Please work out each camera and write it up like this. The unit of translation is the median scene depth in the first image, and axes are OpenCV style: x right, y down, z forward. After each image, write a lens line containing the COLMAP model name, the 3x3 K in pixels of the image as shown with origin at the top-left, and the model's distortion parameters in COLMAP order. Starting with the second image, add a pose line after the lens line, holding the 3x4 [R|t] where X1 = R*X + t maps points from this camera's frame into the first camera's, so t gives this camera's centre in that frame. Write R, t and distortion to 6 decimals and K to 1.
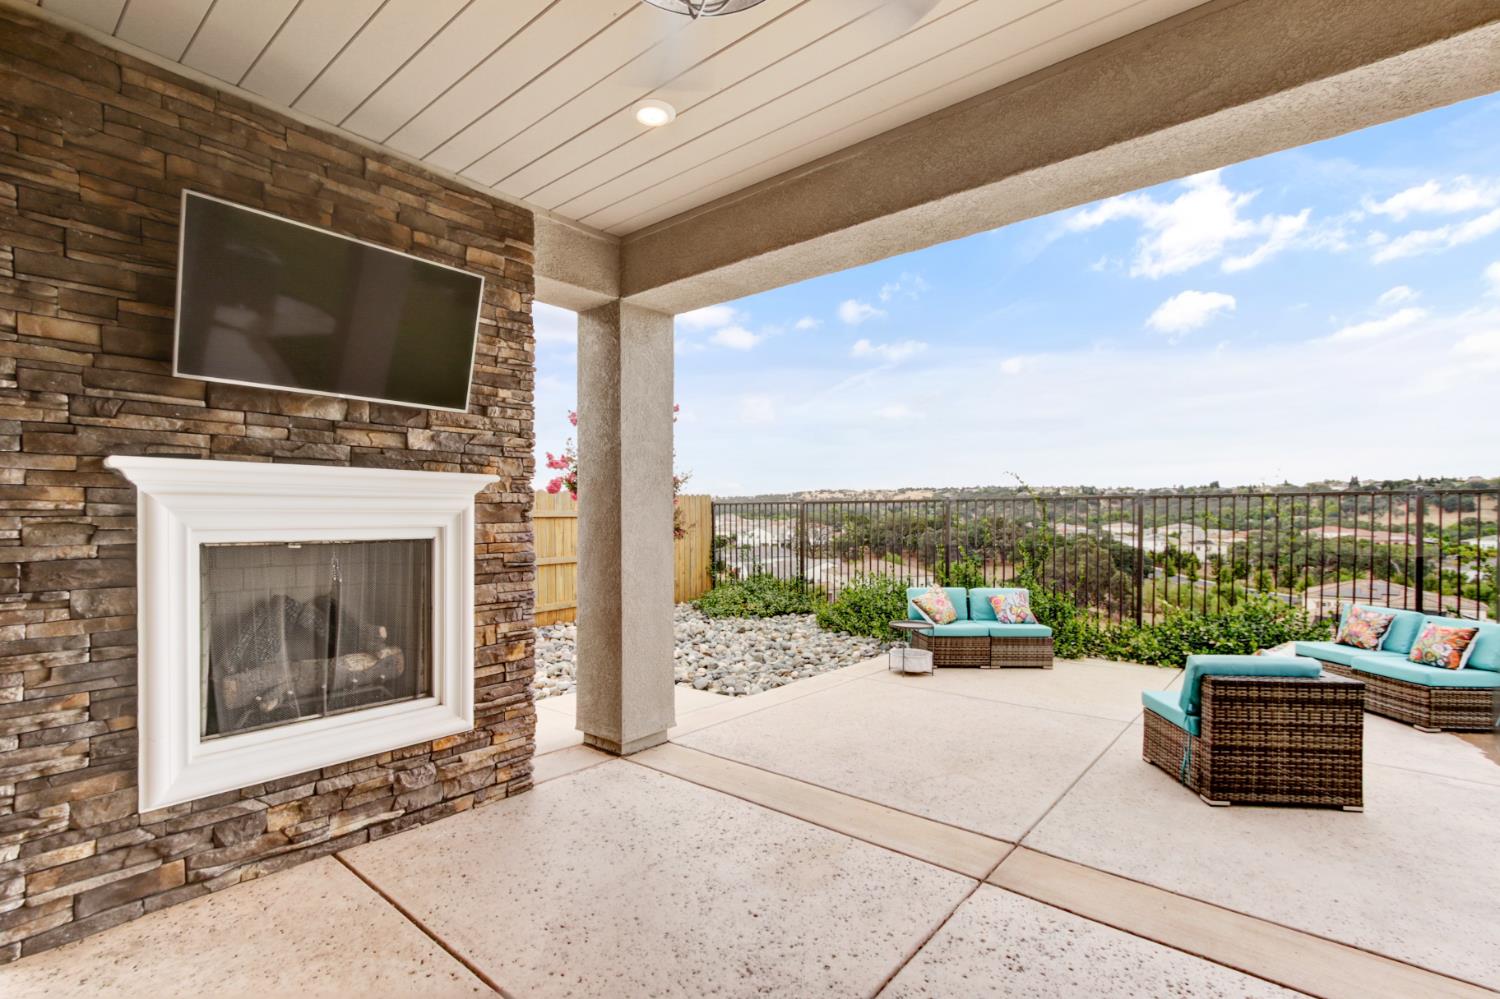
lens RADIAL K [[697.9, 0, 728.6], [0, 697.9, 525.4], [0, 0, 1]] dist [-0.000142, 0.000928]
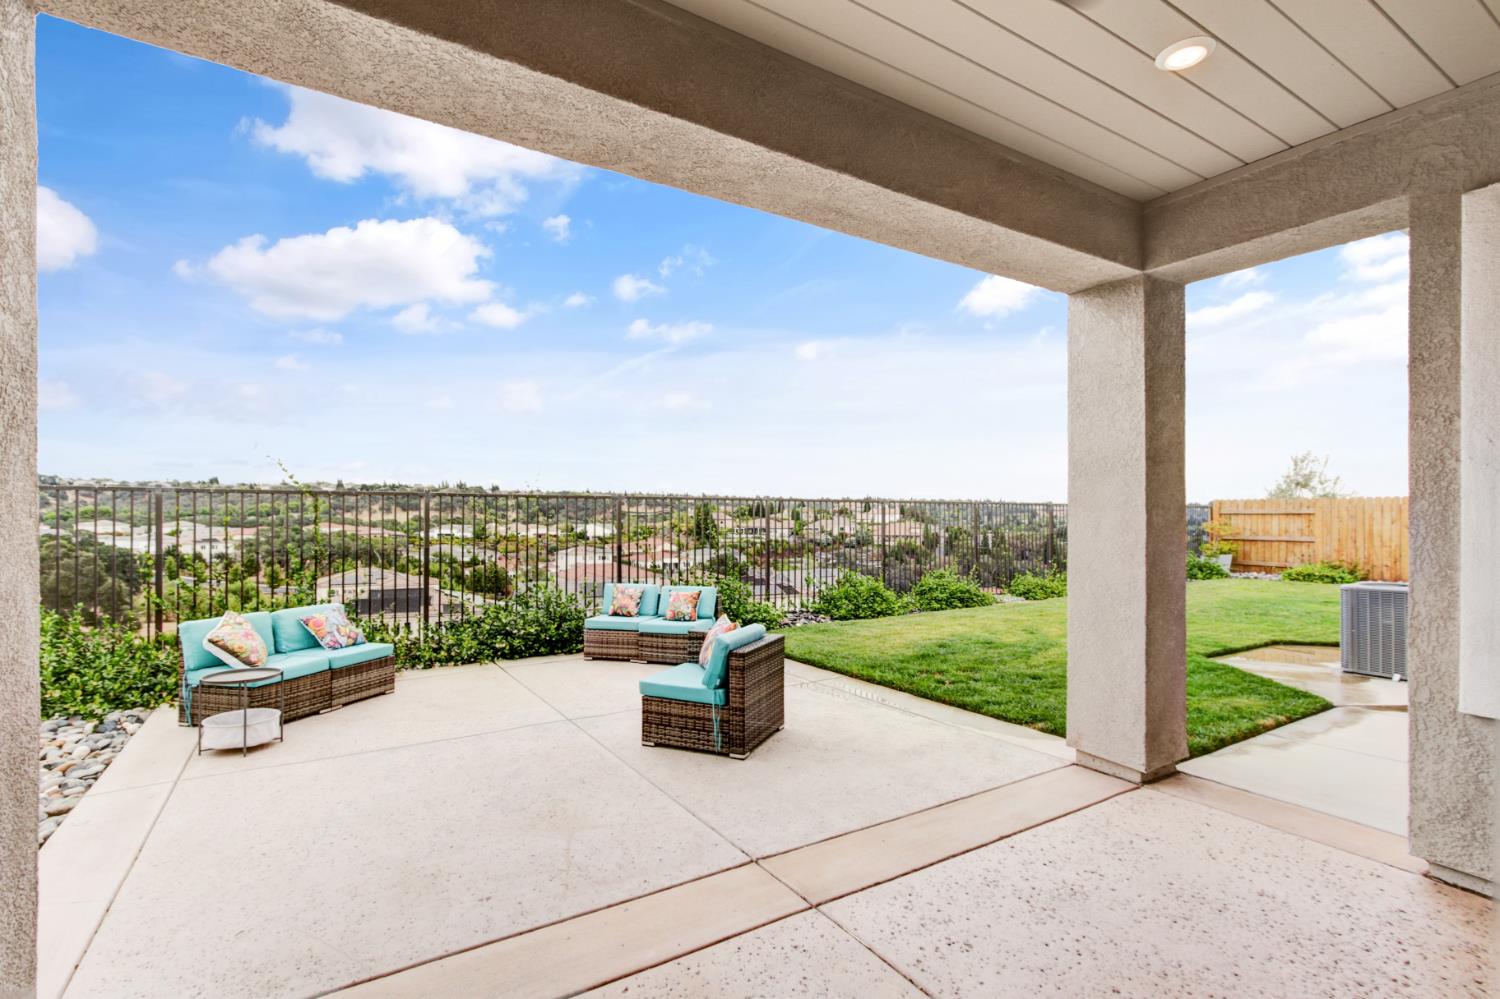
lens RADIAL K [[690.0, 0, 750.6], [0, 690.0, 453.8], [0, 0, 1]] dist [-0.001215, 0.000134]
pose [[0.295066, 0.086965, 0.951511, -0.241434], [0.007639, 0.995603, -0.093363, -0.005250], [-0.955446, 0.034817, 0.293104, 0.315185]]
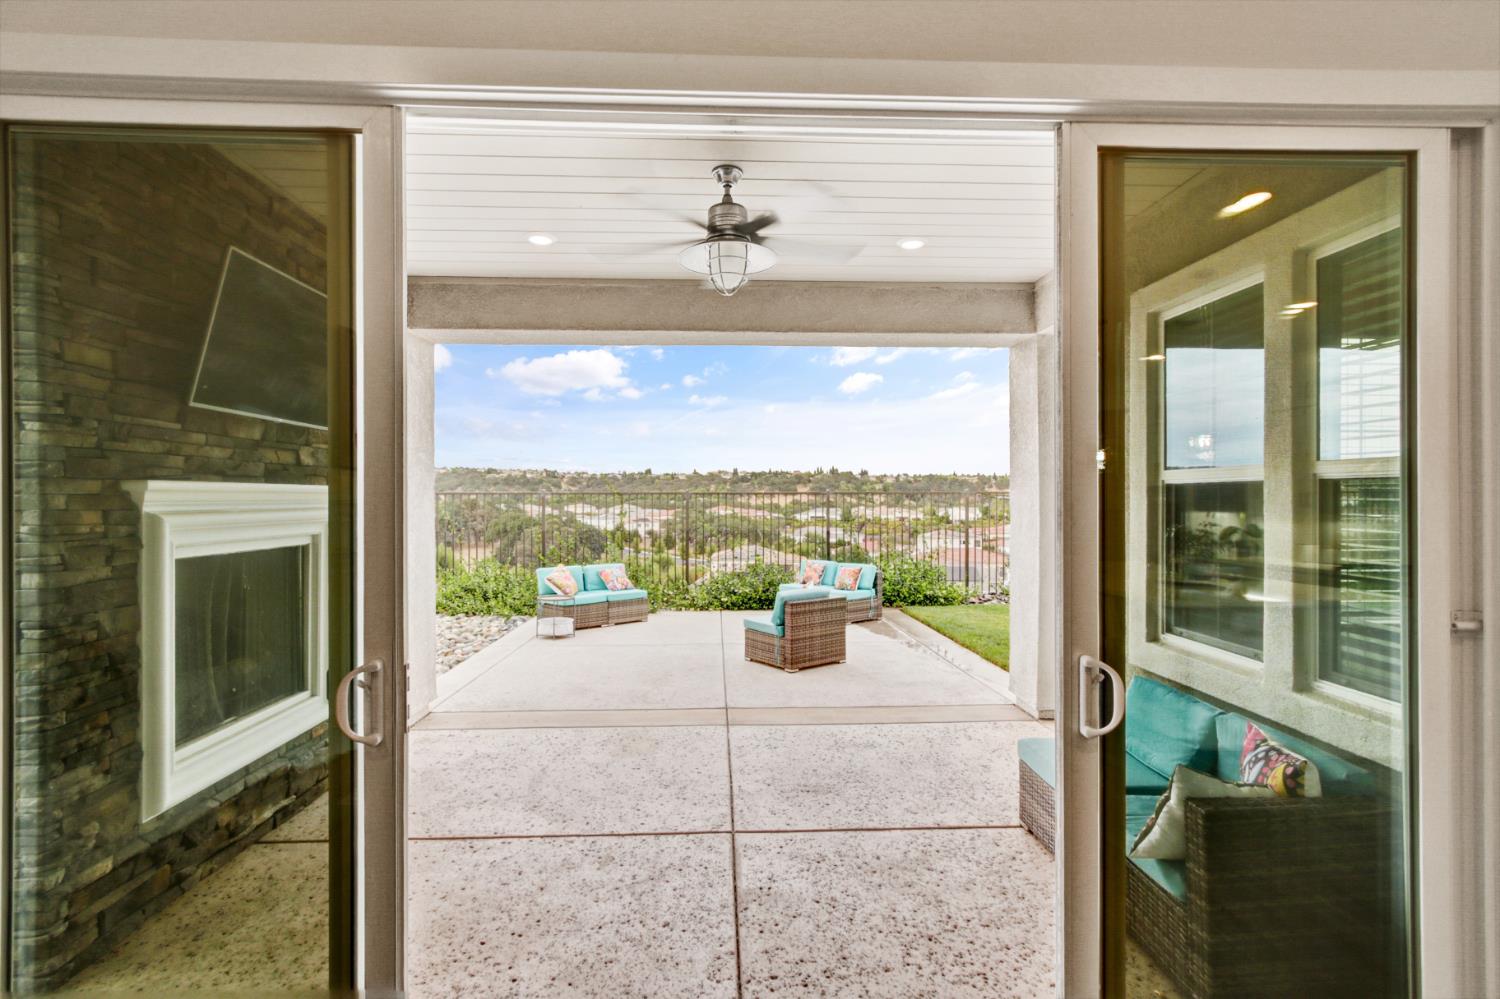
lens RADIAL K [[706.5, 0, 750.0], [0, 706.5, 499.5], [0, 0, 1]] dist [0.001314, 0.000138]
pose [[0.729649, -0.000718, 0.683821, -0.328784], [0.007704, 0.999945, -0.007170, -0.019321], [-0.683778, 0.010500, 0.729614, -0.140363]]
